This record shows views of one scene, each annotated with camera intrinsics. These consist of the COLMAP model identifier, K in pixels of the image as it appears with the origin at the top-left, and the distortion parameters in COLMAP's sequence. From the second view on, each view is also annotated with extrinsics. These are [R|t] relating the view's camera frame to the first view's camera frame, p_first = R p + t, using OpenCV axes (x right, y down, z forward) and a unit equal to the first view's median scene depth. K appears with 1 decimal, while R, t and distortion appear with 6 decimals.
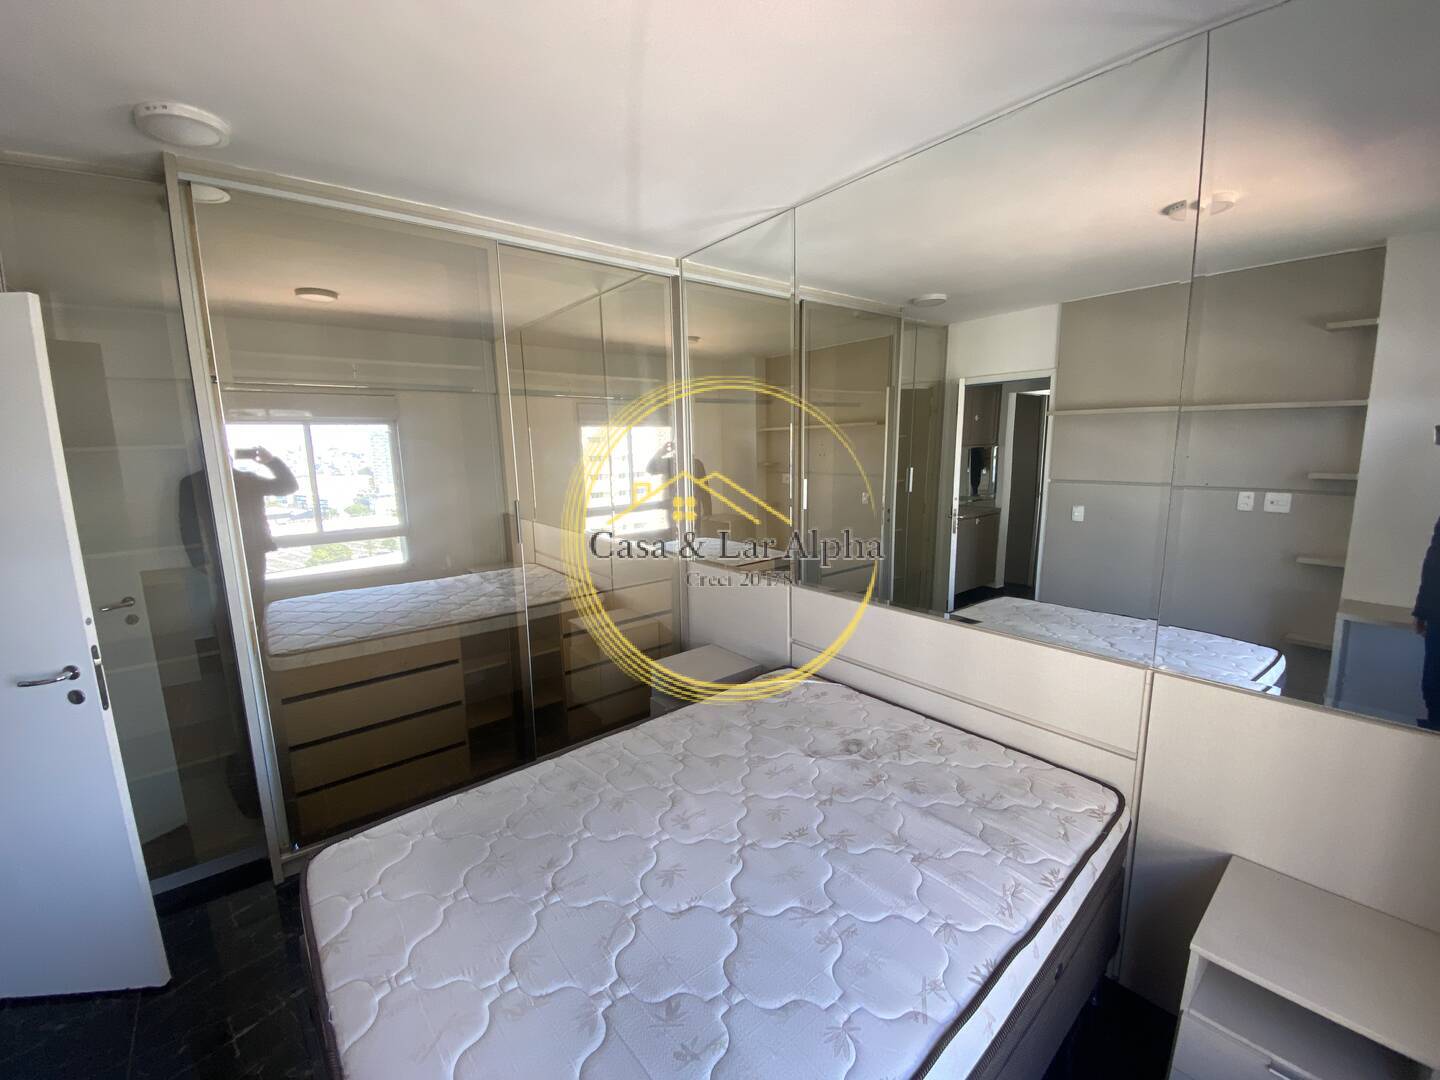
lens RADIAL K [[586.0, 0, 717.2], [0, 586.0, 542.3], [0, 0, 1]] dist [0.039491, -0.029847]
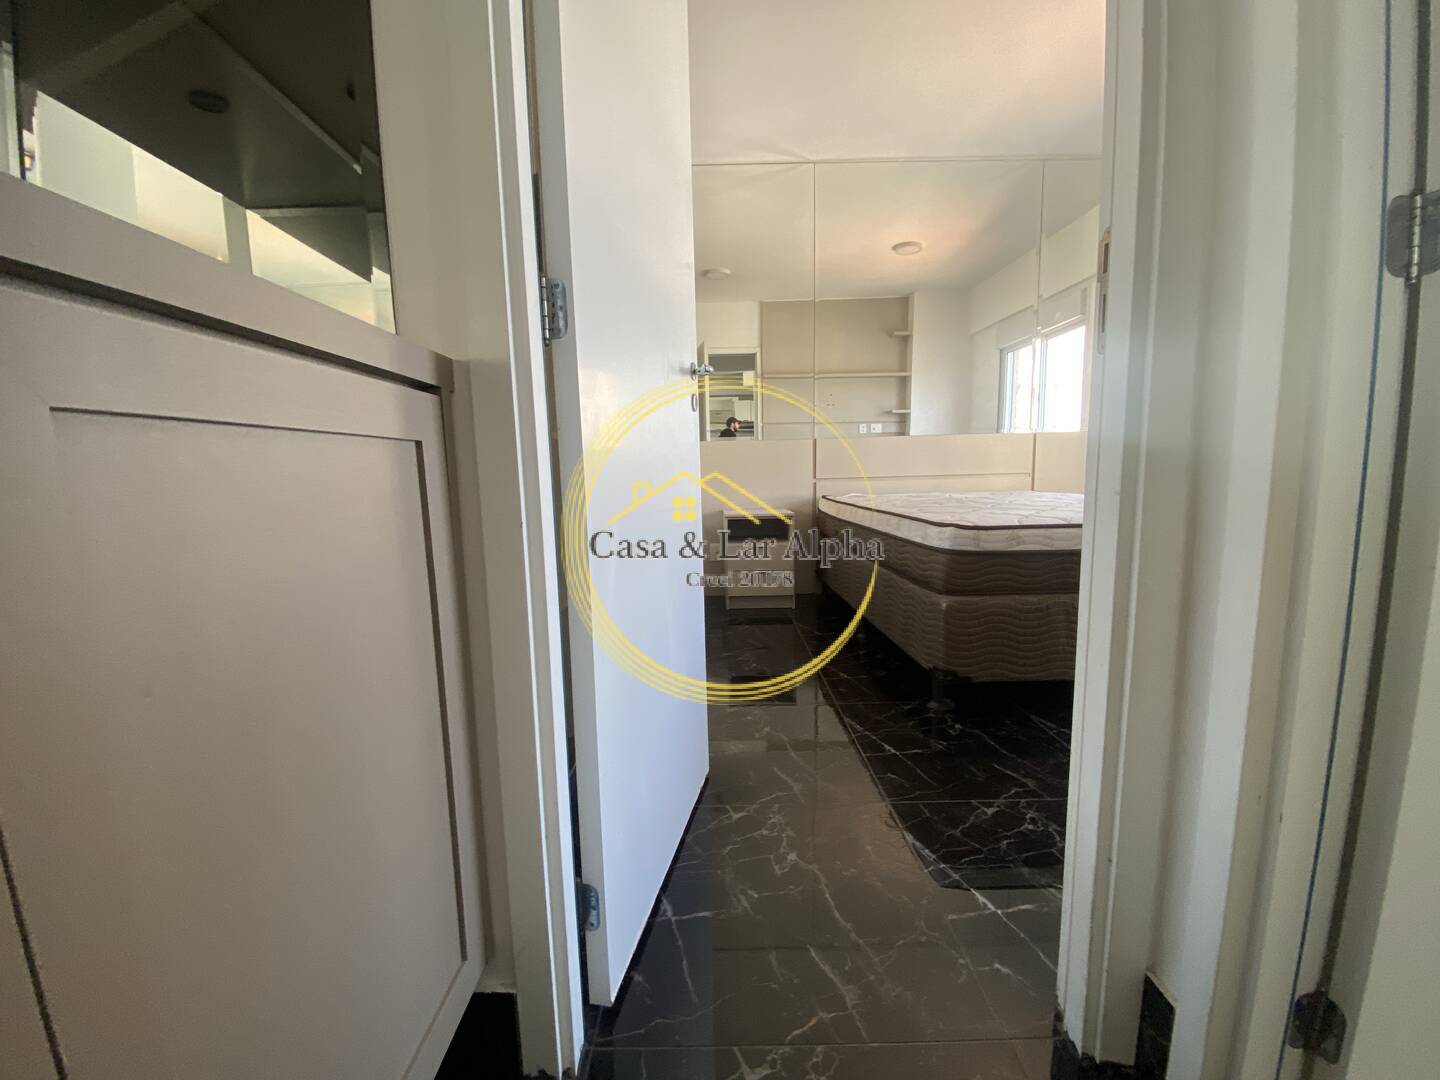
lens RADIAL K [[586.0, 0, 717.2], [0, 586.0, 542.3], [0, 0, 1]] dist [0.039491, -0.029847]
pose [[0.621369, -0.093130, 0.777963, -1.061497], [0.140674, 0.990037, 0.006159, 0.259959], [-0.770786, 0.105612, 0.628279, 0.329735]]
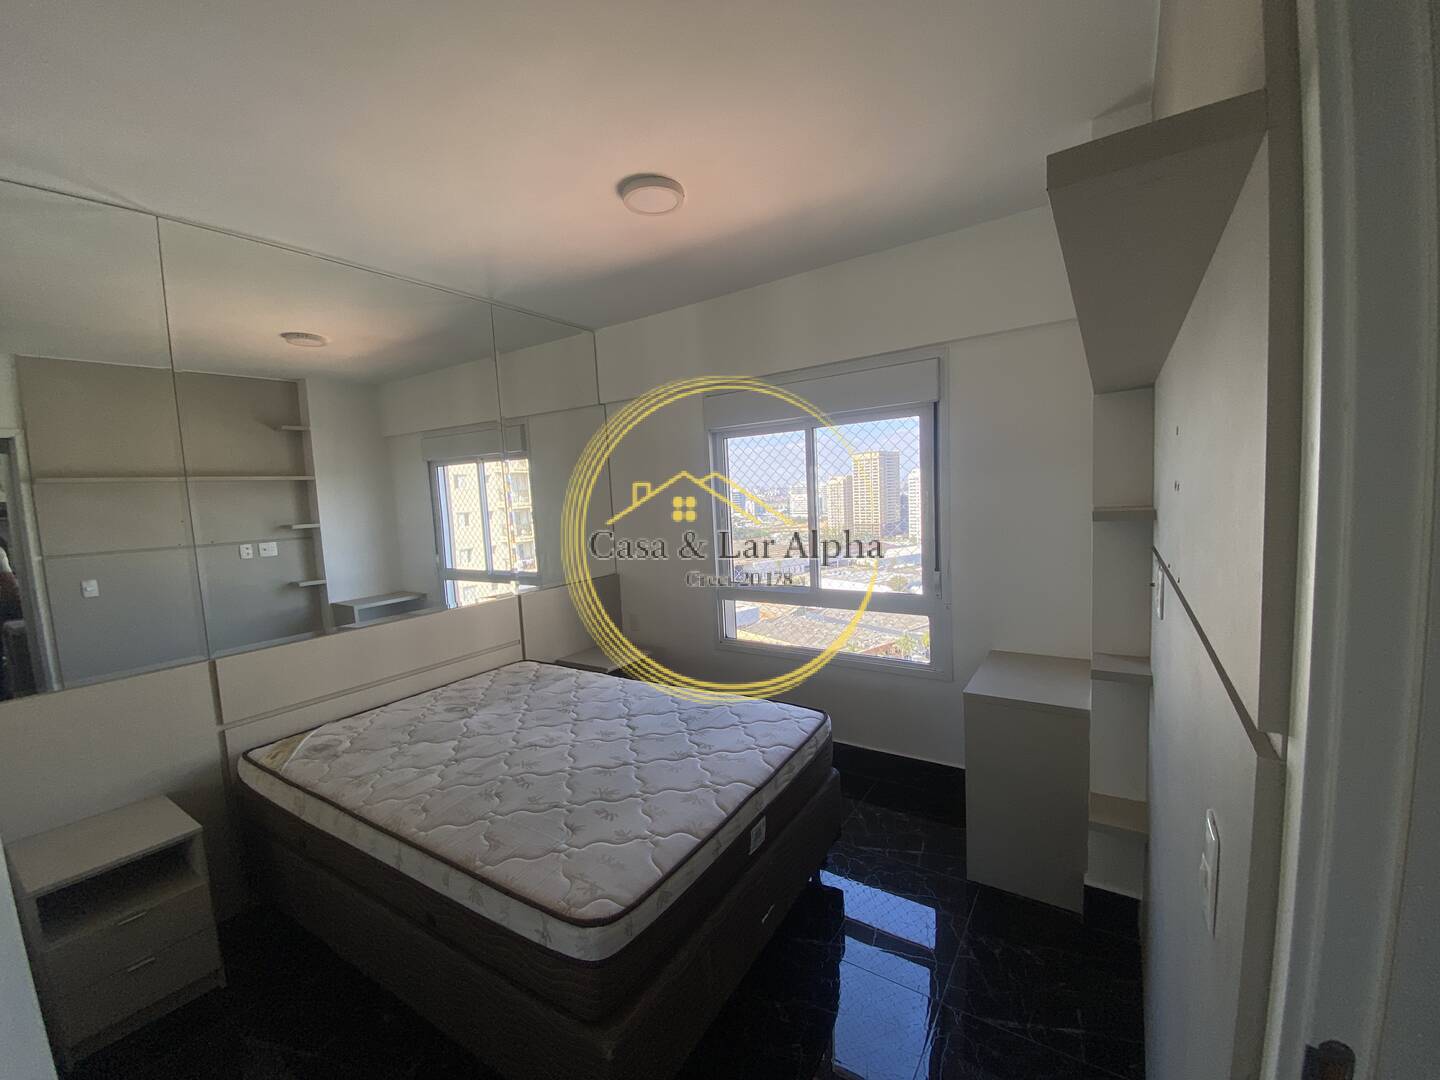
lens RADIAL K [[586.0, 0, 717.2], [0, 586.0, 542.3], [0, 0, 1]] dist [0.039491, -0.029847]
pose [[-0.289169, -0.053372, 0.955789, -0.829324], [0.209755, 0.970649, 0.117662, -0.034597], [-0.934015, 0.234505, -0.269486, 0.507332]]
